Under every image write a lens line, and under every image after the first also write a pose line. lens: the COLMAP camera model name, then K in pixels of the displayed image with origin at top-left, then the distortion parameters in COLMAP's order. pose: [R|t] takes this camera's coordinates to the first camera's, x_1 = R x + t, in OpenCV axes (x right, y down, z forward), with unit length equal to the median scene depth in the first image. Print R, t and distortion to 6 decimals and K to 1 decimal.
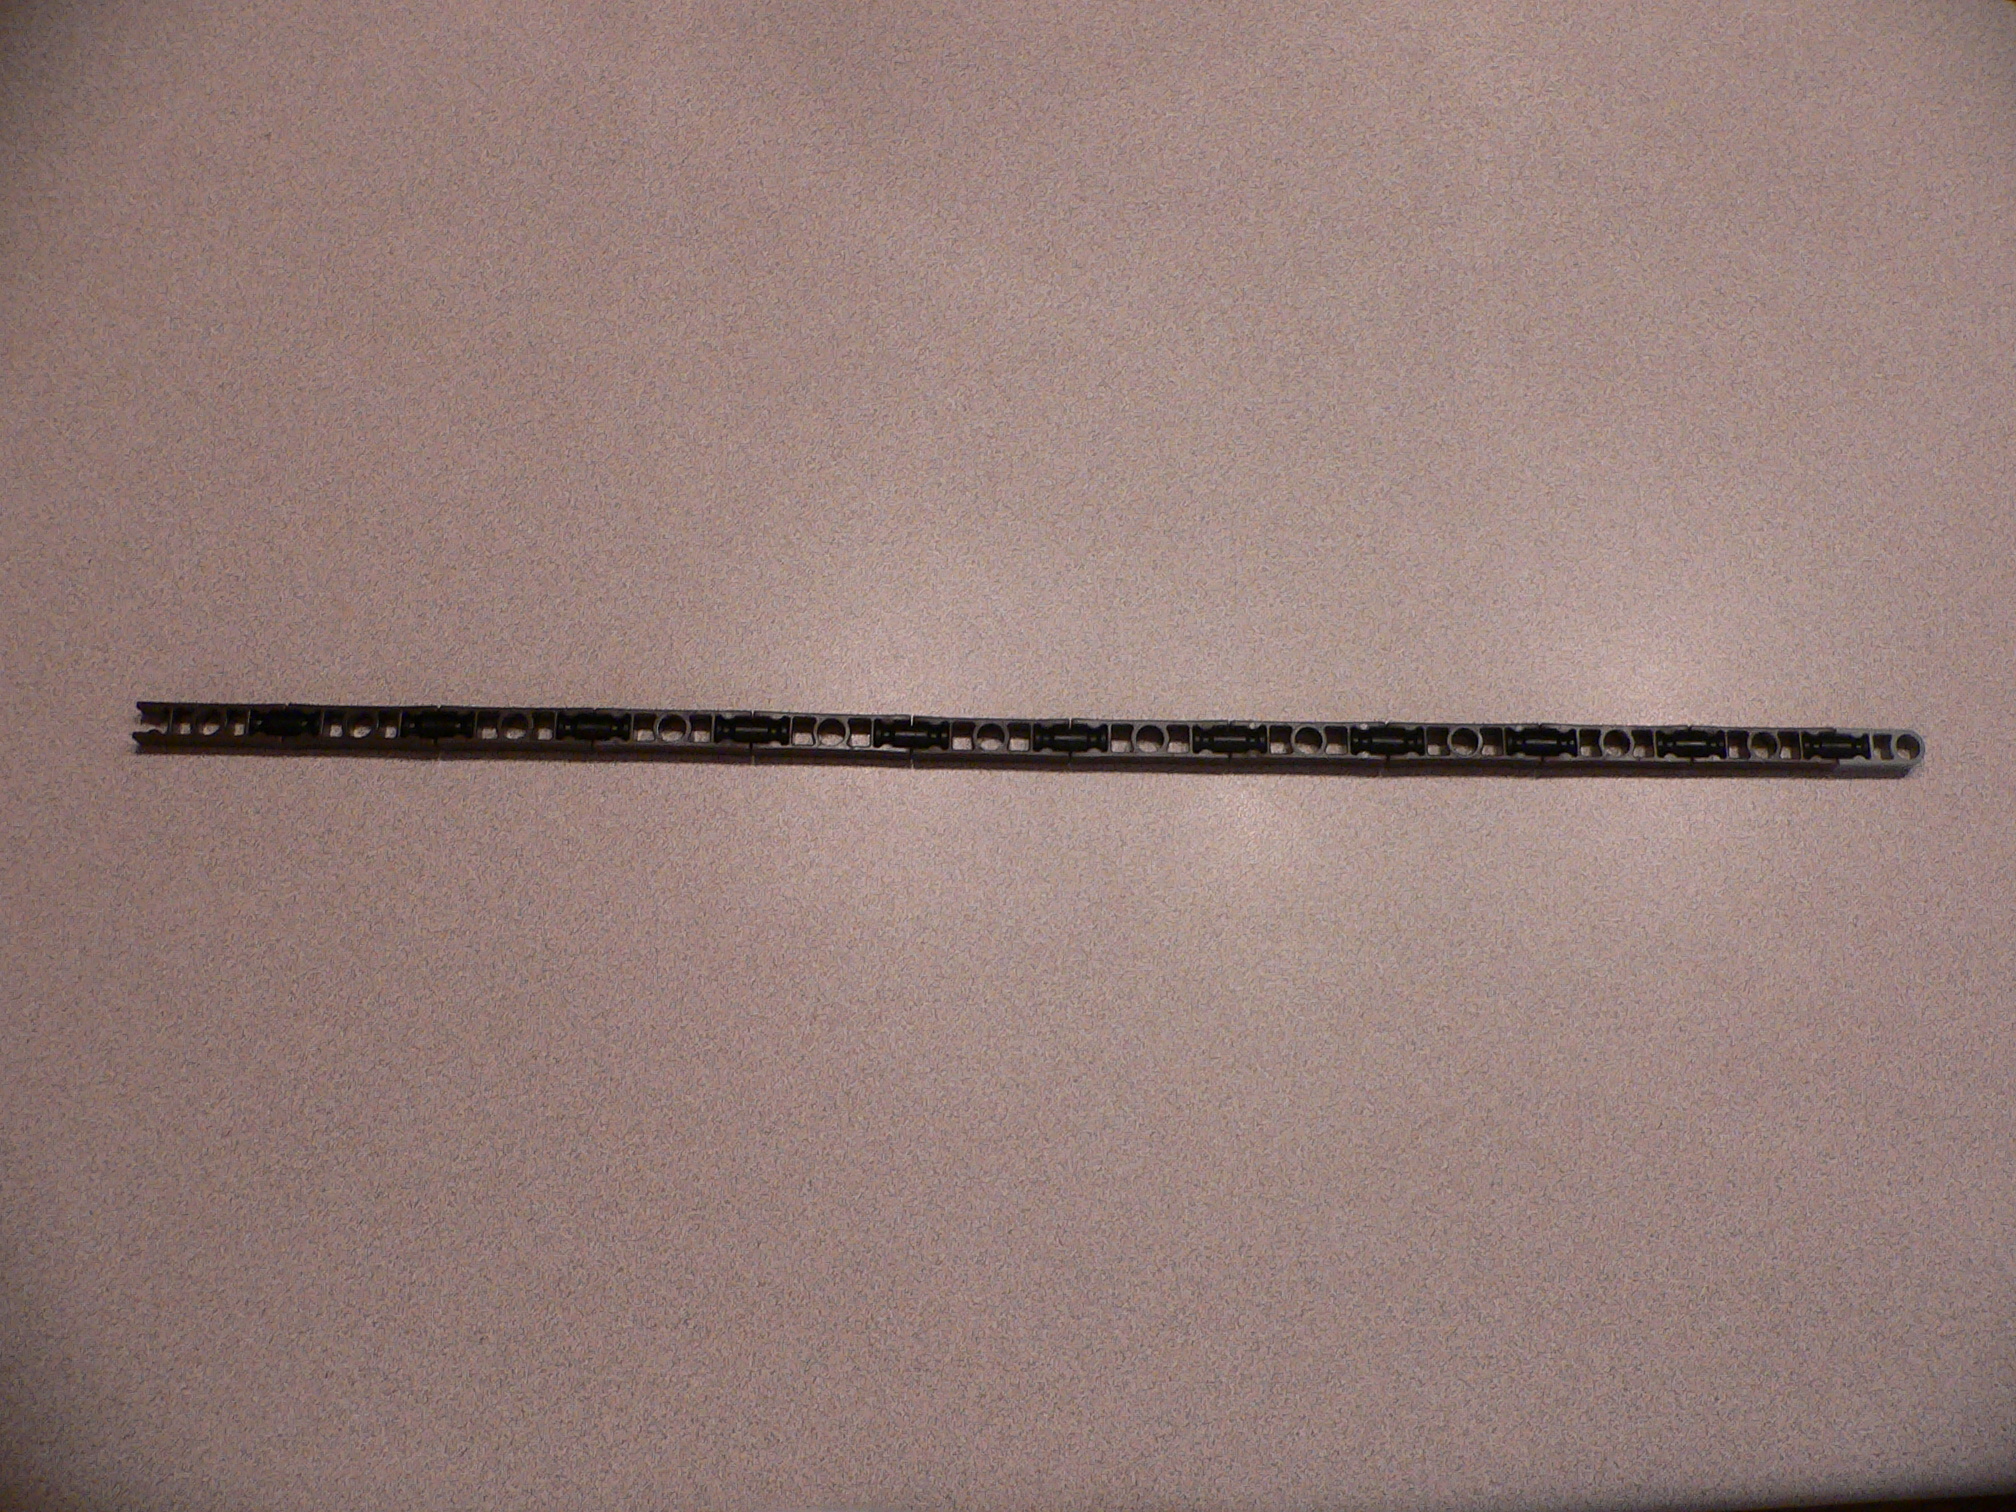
lens RADIAL K [[2089.1, 0, 1047.9], [0, 2089.1, 756.0], [0, 0, 1]] dist [-0.217705, 0.192043]
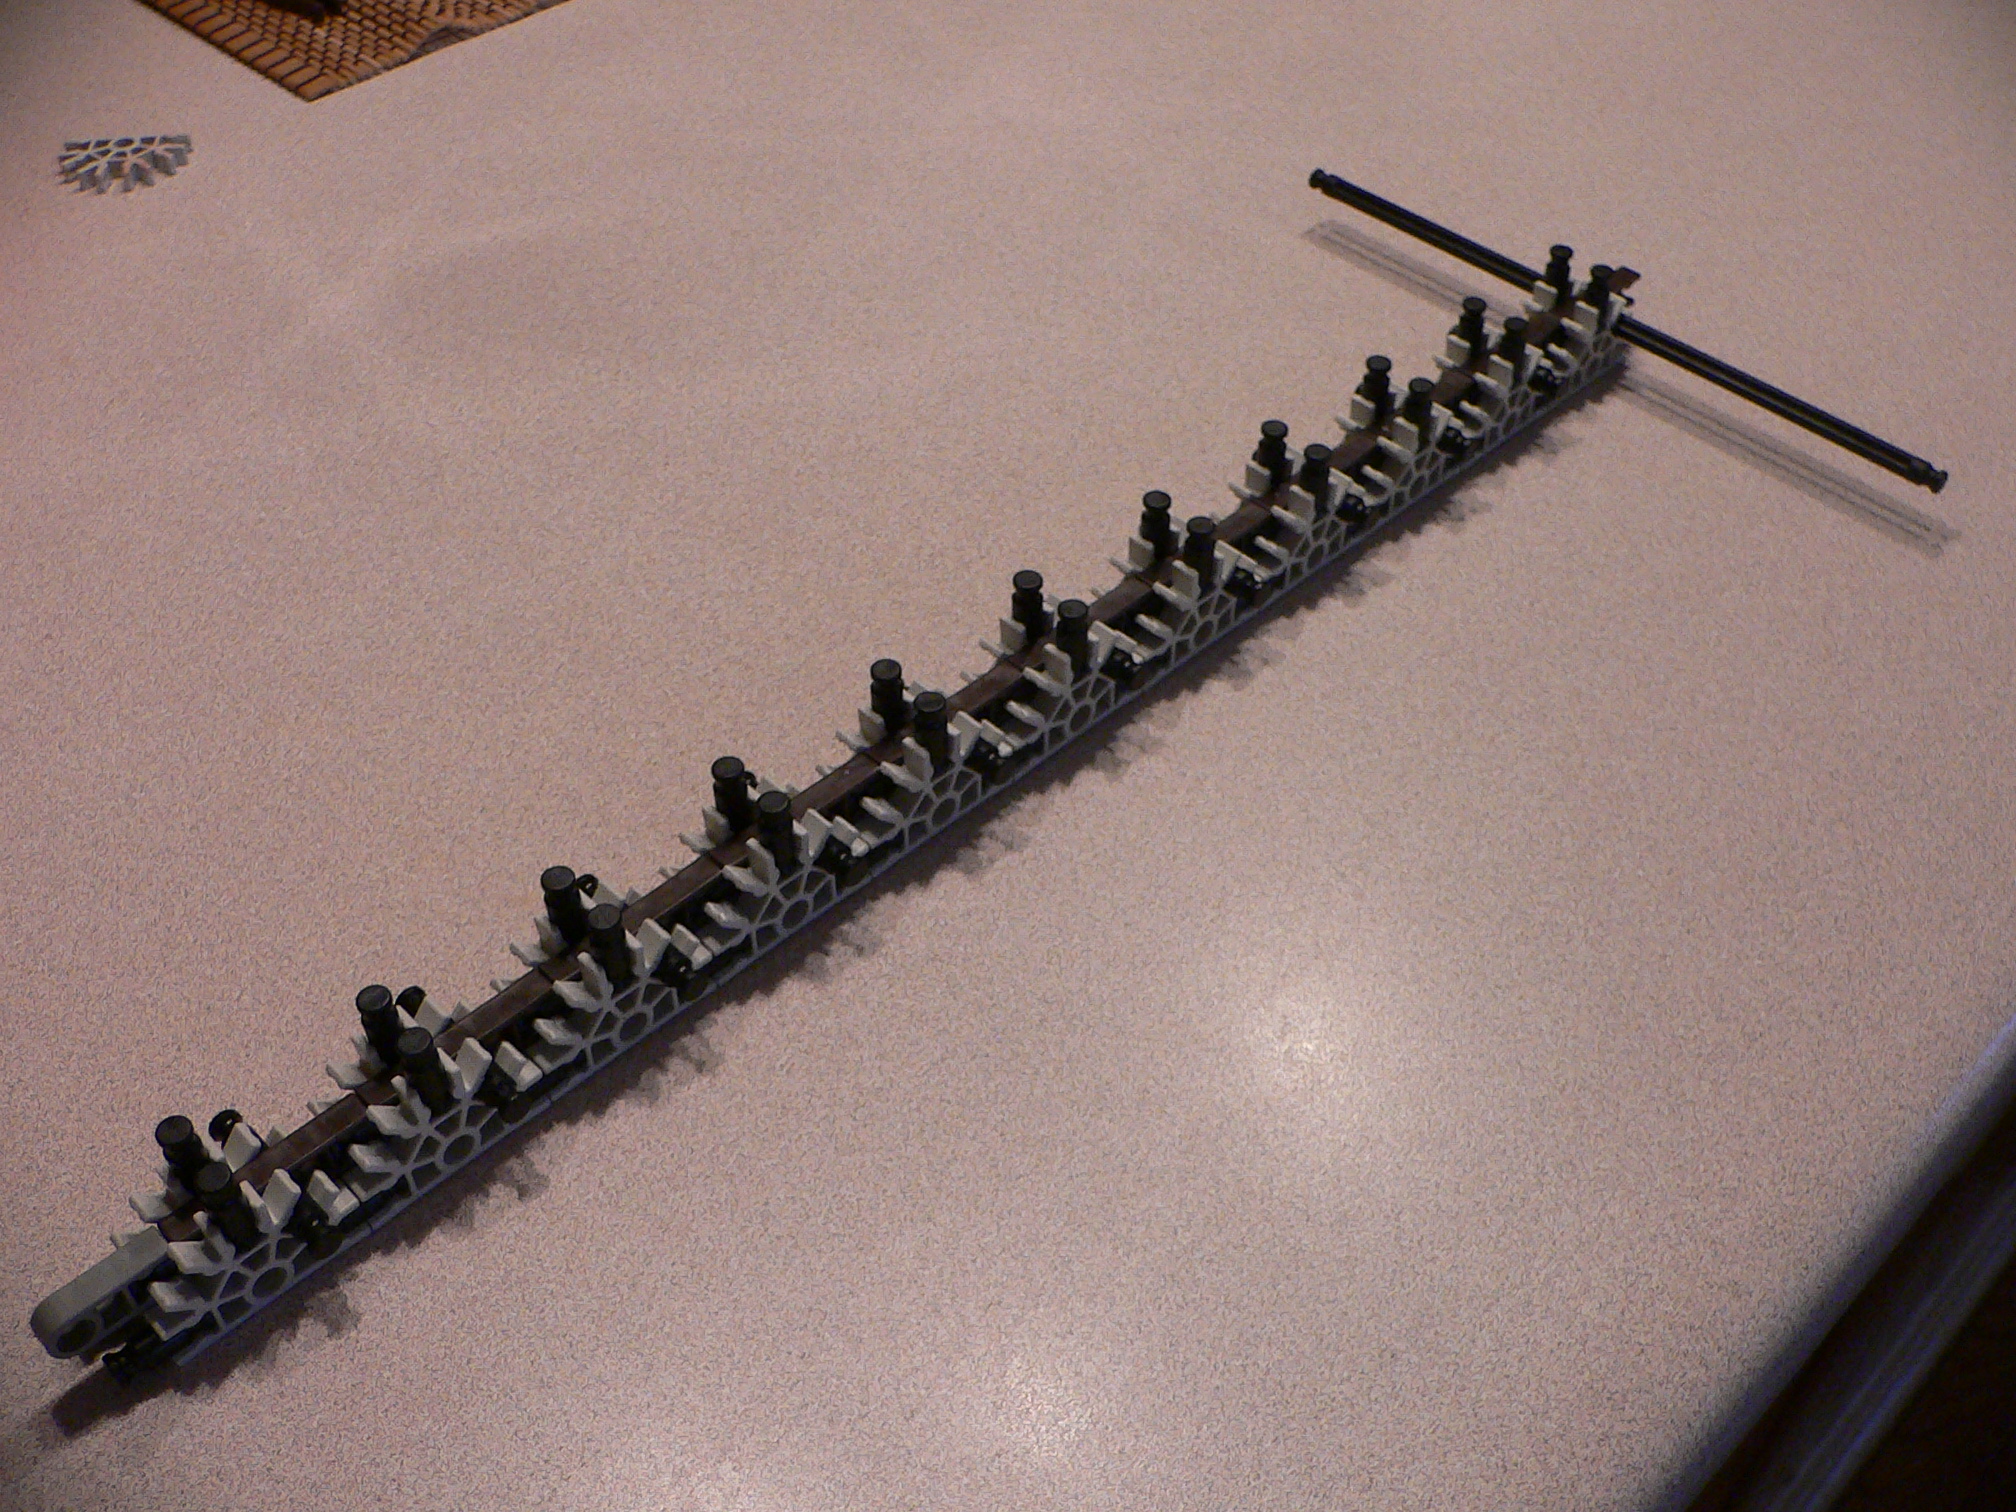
lens RADIAL K [[2097.4, 0, 1056.1], [0, 2097.4, 743.0], [0, 0, 1]] dist [-0.222198, 0.195968]
pose [[0.723937, -0.490816, 0.484784, -0.559642], [0.659282, 0.699140, -0.276678, 0.237544], [-0.203134, 0.519906, 0.829719, 0.288768]]
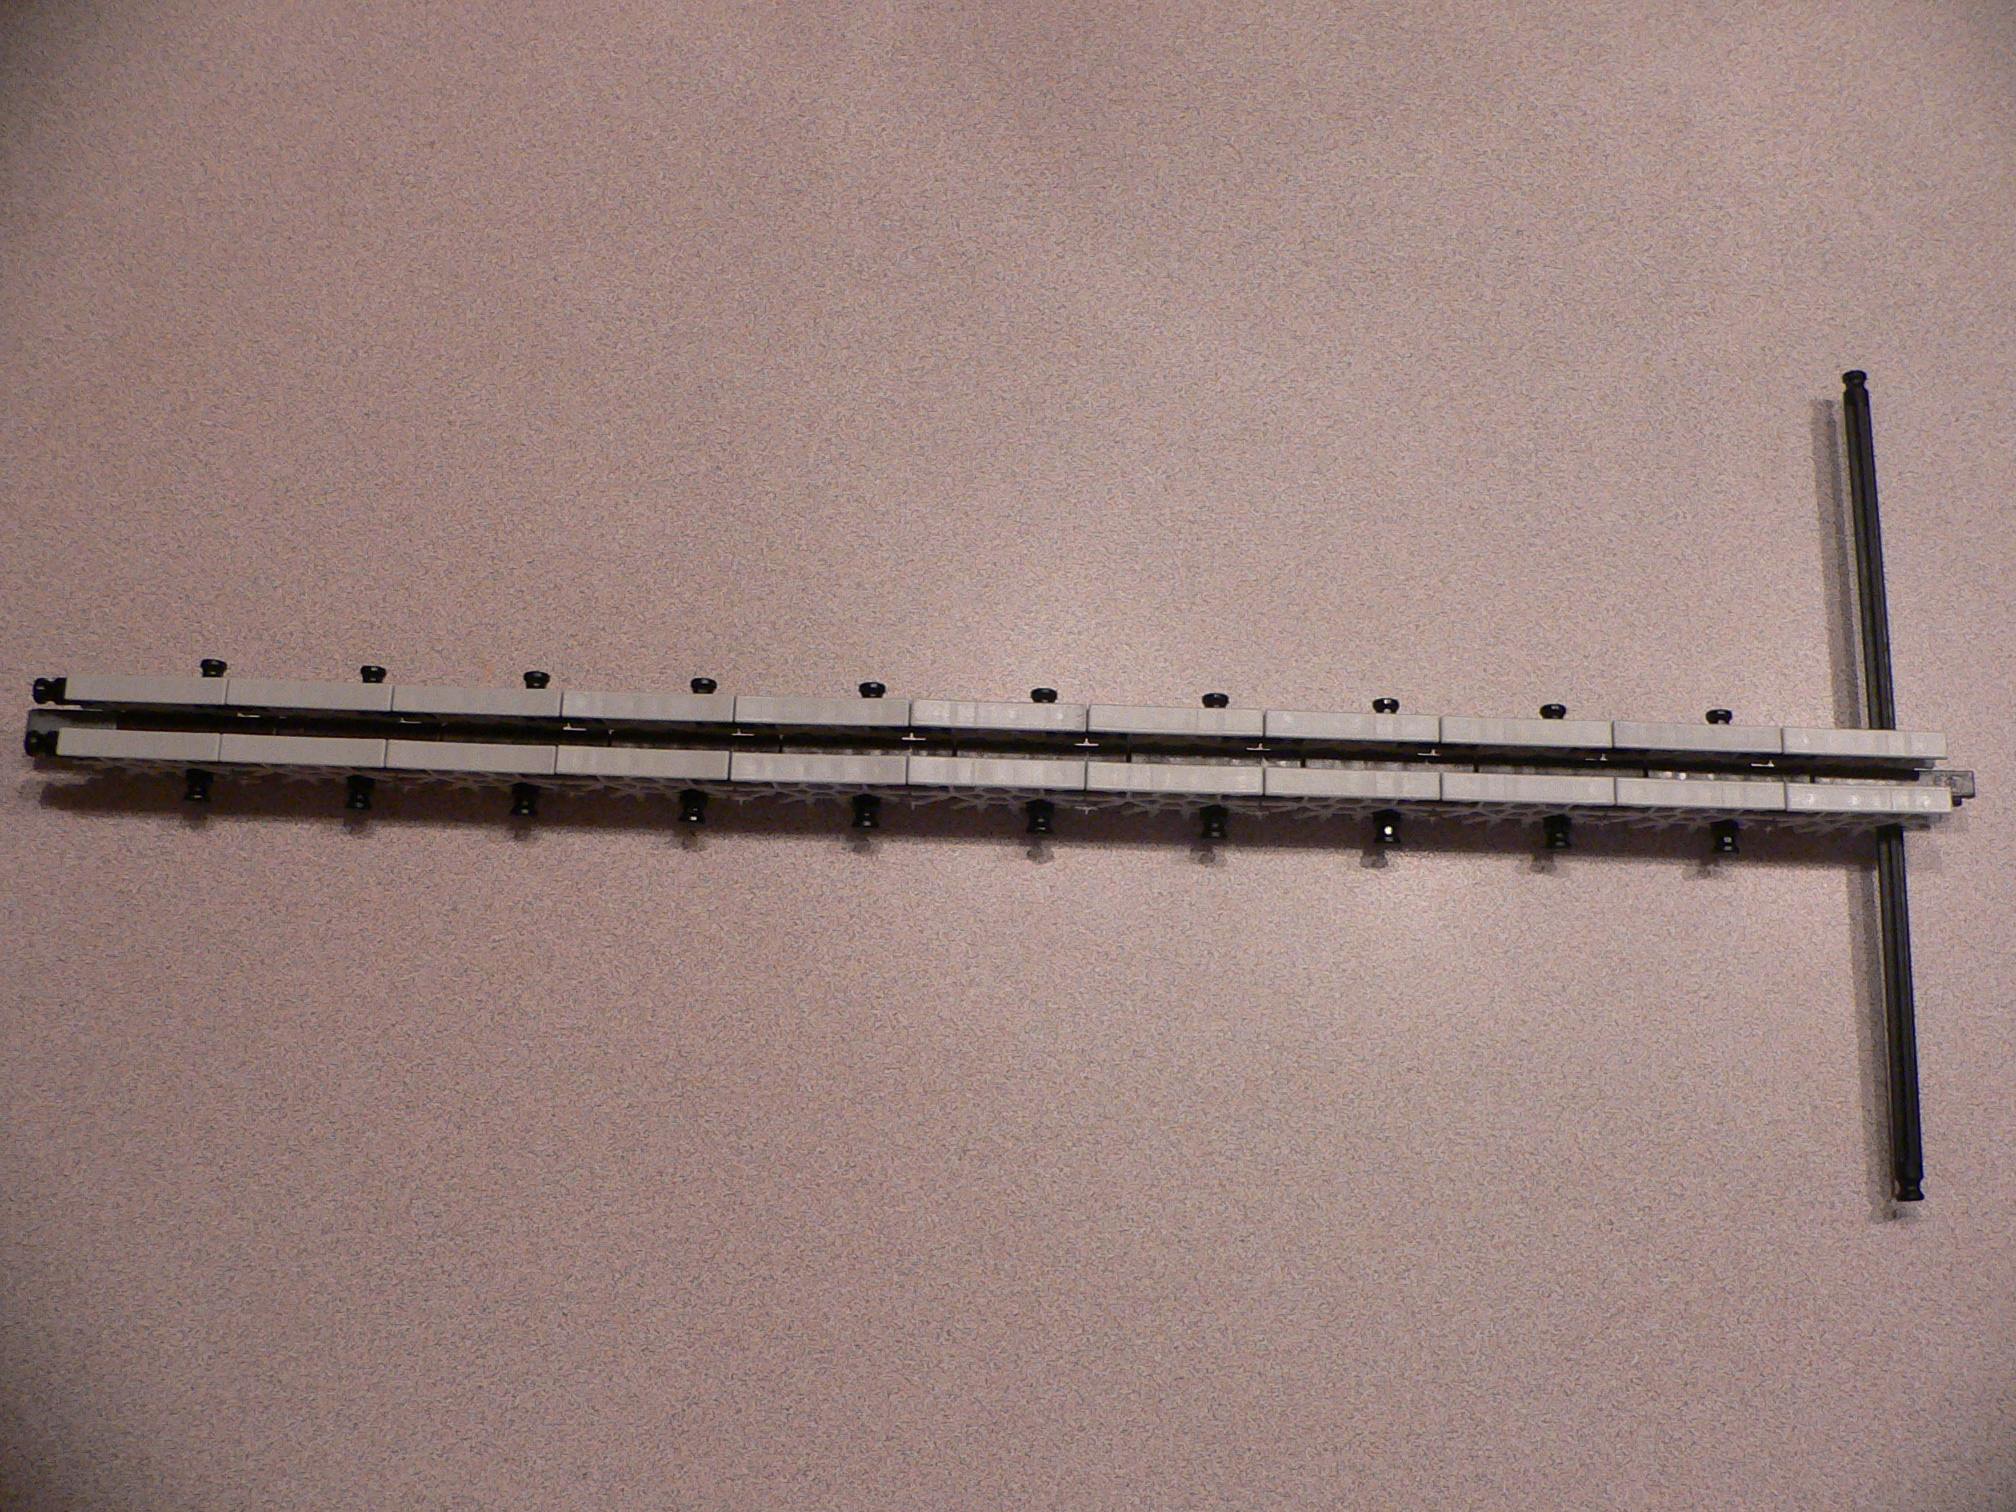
lens RADIAL K [[2085.8, 0, 1057.4], [0, 2085.8, 747.0], [0, 0, 1]] dist [-0.217622, 0.197267]
pose [[0.996172, 0.065398, -0.057995, -0.028729], [-0.064709, 0.997810, 0.013695, -0.066937], [0.058764, -0.009890, 0.998223, 0.083308]]
